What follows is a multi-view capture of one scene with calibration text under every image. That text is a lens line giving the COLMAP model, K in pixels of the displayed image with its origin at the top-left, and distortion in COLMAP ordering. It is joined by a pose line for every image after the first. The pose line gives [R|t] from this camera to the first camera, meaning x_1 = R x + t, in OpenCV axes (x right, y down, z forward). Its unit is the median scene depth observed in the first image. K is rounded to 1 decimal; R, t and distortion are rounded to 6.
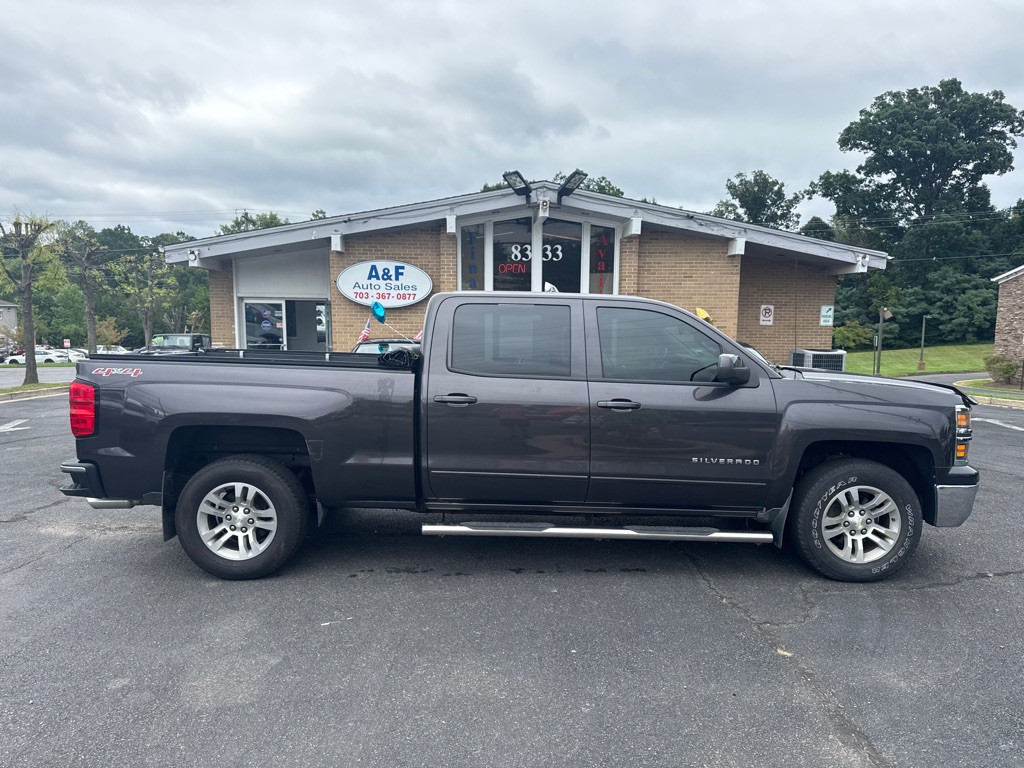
lens RADIAL K [[721.3, 0, 515.8], [0, 721.3, 419.7], [0, 0, 1]] dist [0.056480, -0.072118]
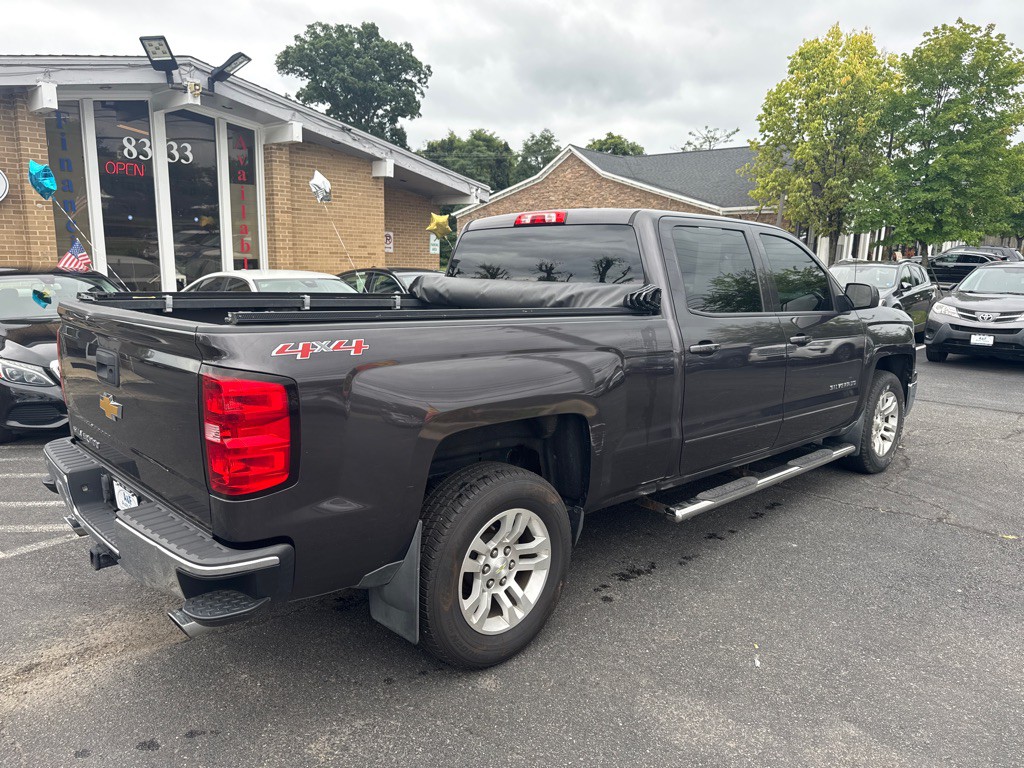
lens RADIAL K [[728.1, 0, 517.3], [0, 728.1, 393.2], [0, 0, 1]] dist [0.037806, -0.041426]
pose [[0.718028, -0.121597, 0.685310, -0.097438], [0.076505, 0.992443, 0.095935, -0.008751], [-0.691797, -0.016454, 0.721905, 0.067515]]
